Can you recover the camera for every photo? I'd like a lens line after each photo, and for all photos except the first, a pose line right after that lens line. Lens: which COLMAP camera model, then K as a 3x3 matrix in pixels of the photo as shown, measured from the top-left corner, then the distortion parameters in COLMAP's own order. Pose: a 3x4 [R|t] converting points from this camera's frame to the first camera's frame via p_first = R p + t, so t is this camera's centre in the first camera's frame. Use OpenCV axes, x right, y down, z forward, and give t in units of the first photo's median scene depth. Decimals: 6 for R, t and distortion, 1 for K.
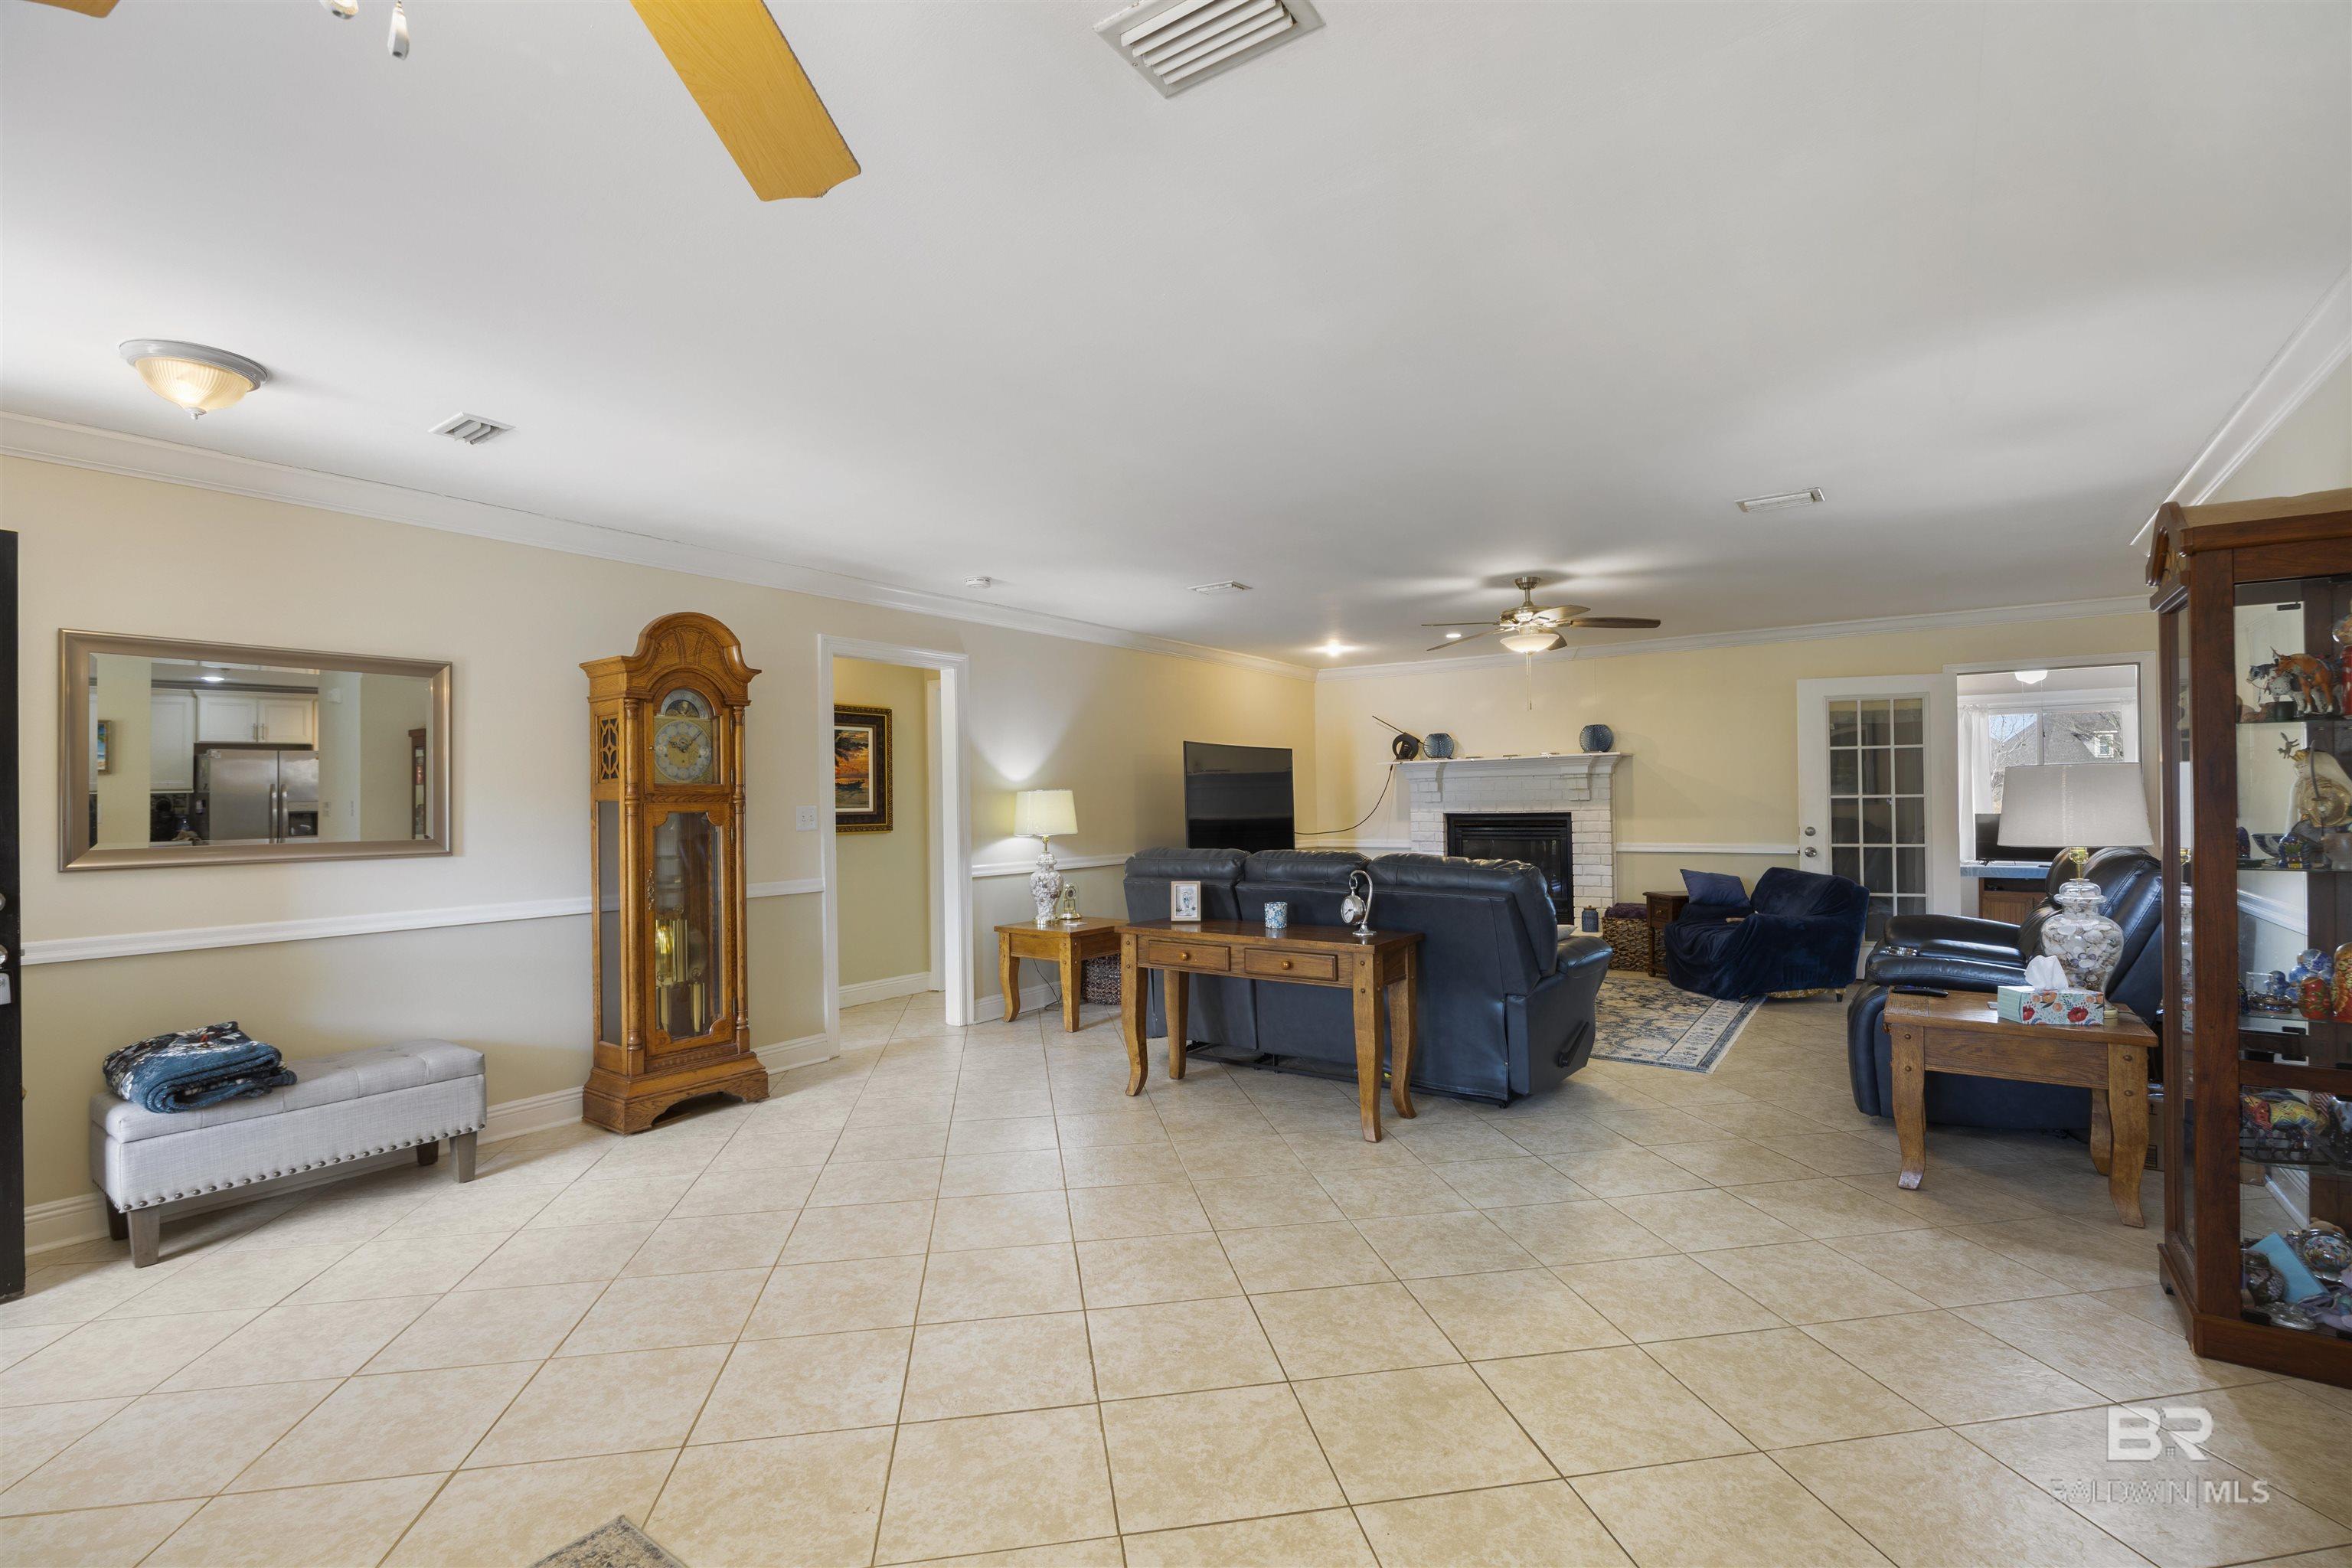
lens RADIAL K [[1063.3, 0, 1168.2], [0, 1063.3, 791.8], [0, 0, 1]] dist [-0.010307, 0.000310]
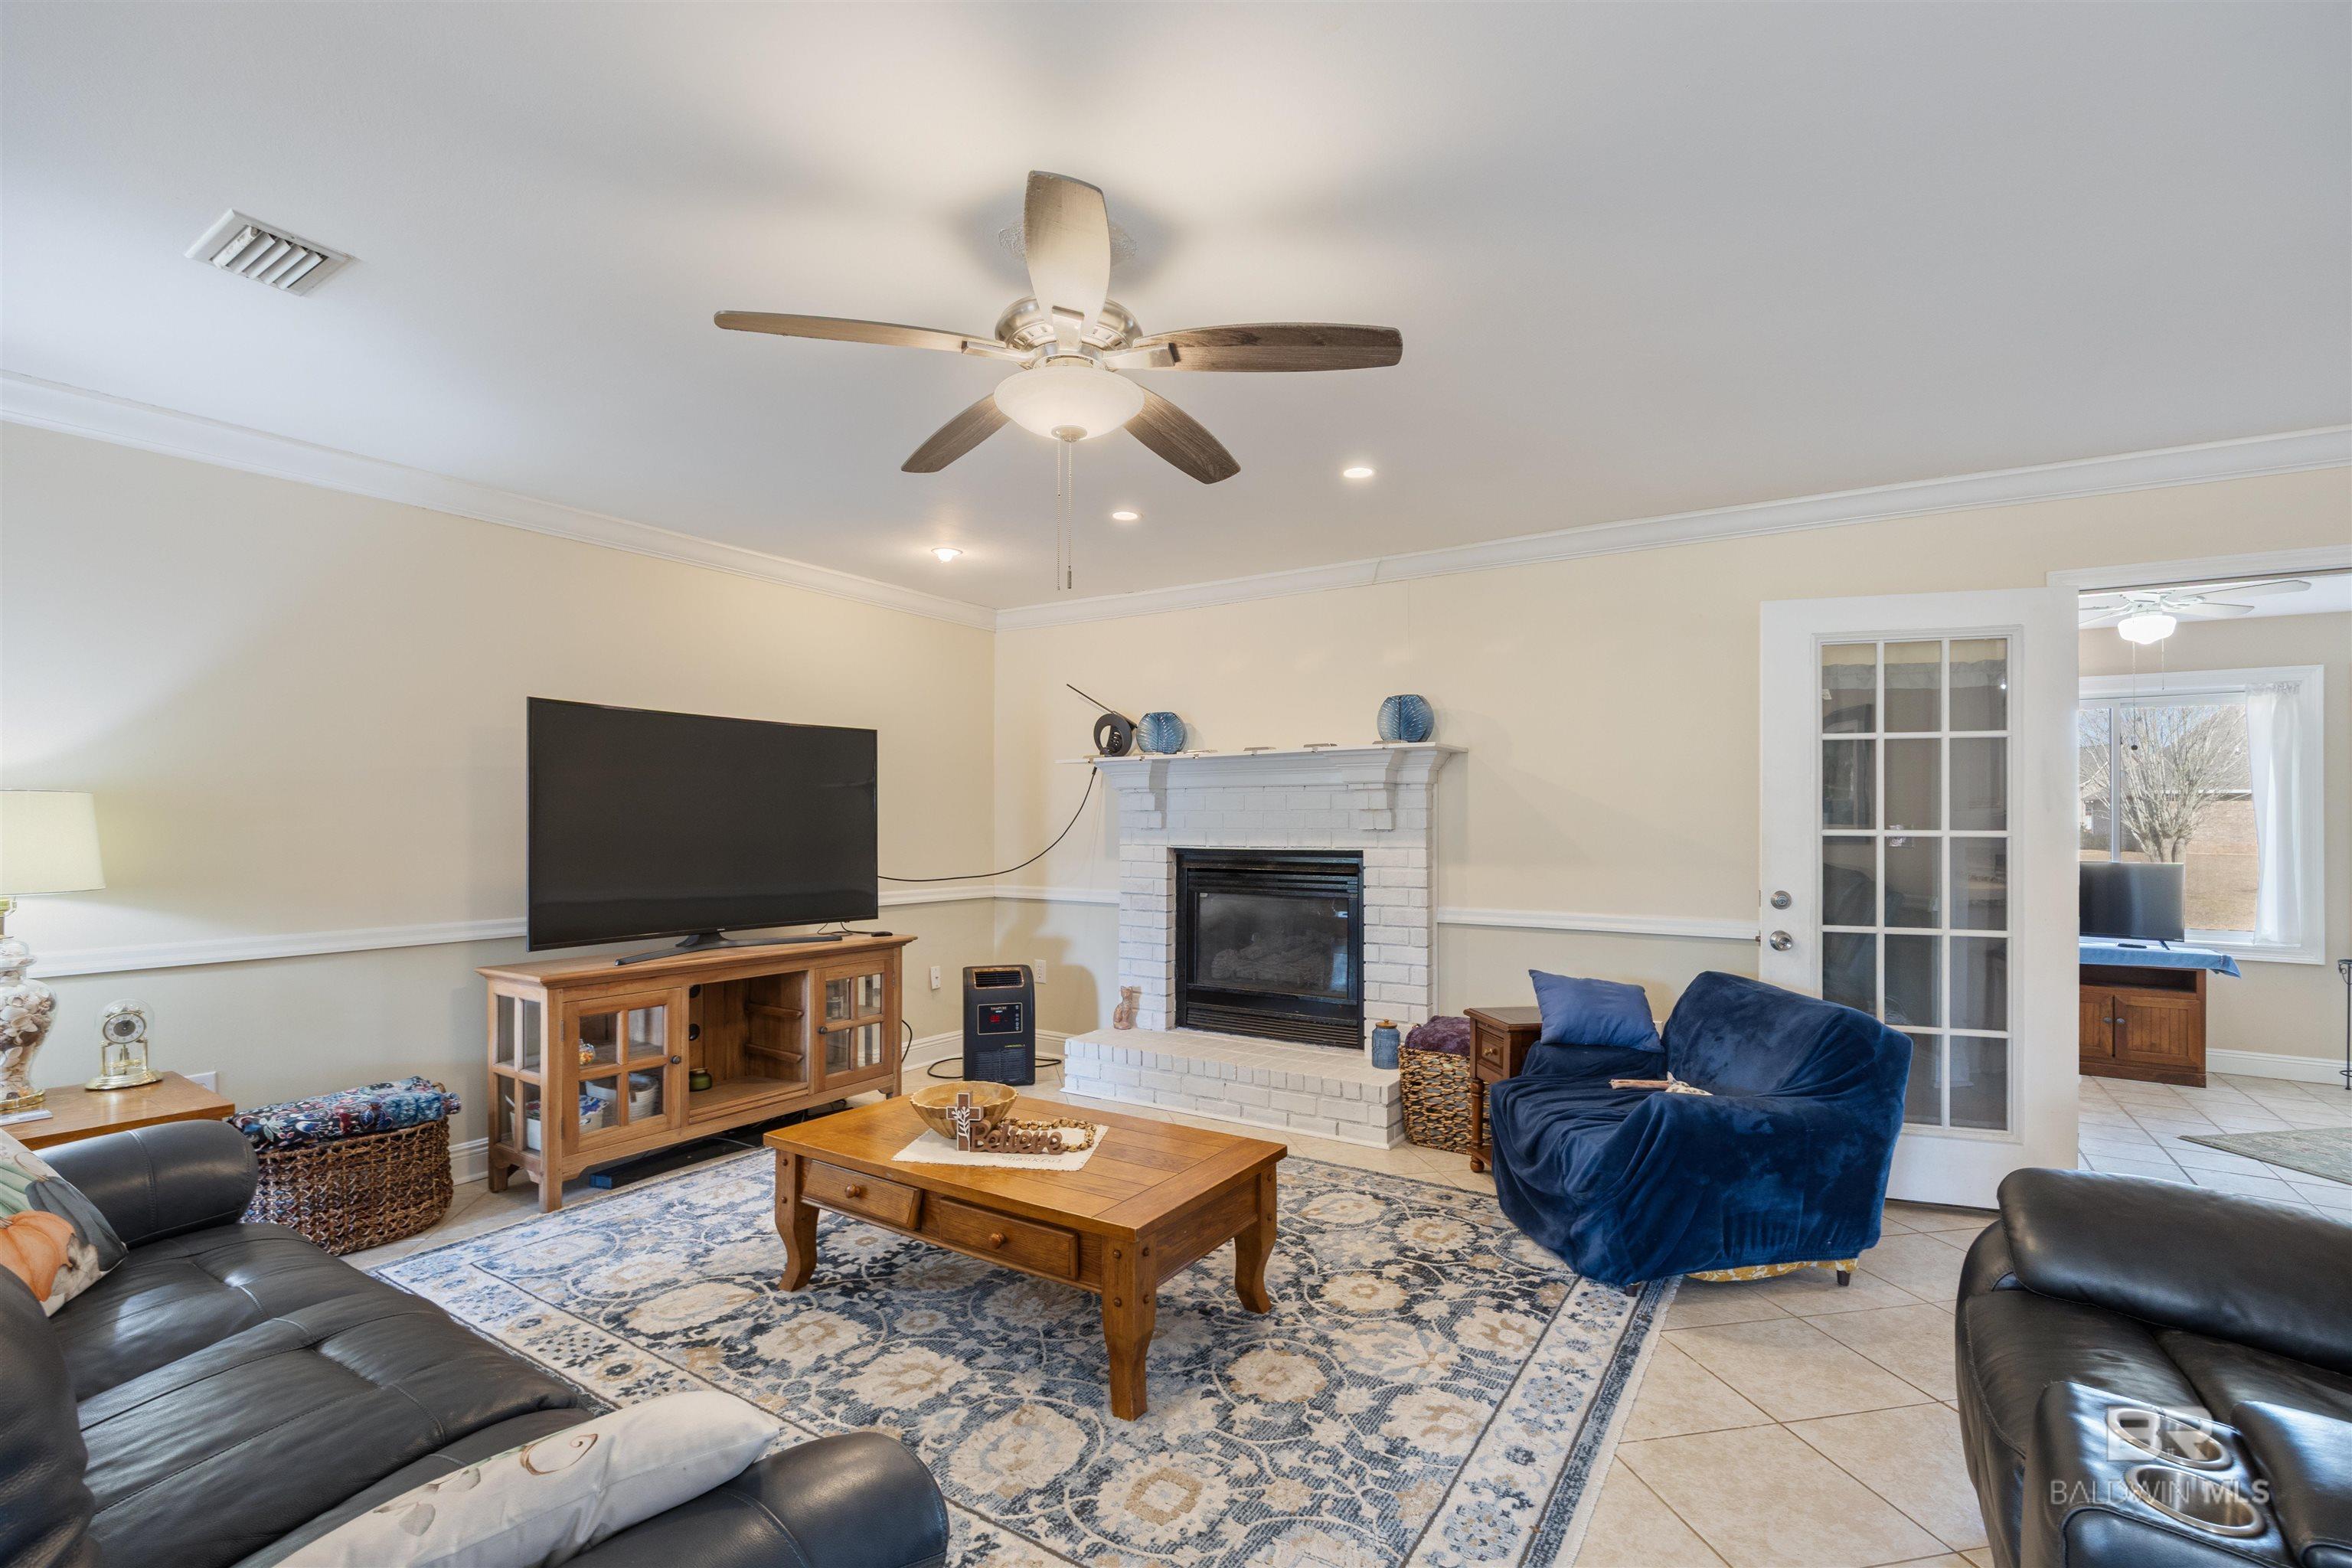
lens RADIAL K [[1063.3, 0, 1179.4], [0, 1063.3, 810.8], [0, 0, 1]] dist [-0.010307, 0.000310]
pose [[0.998706, 0.016613, 0.048076, 0.292984], [-0.016757, 0.999856, 0.002586, -0.001859], [-0.048026, -0.003388, 0.998840, 0.506707]]
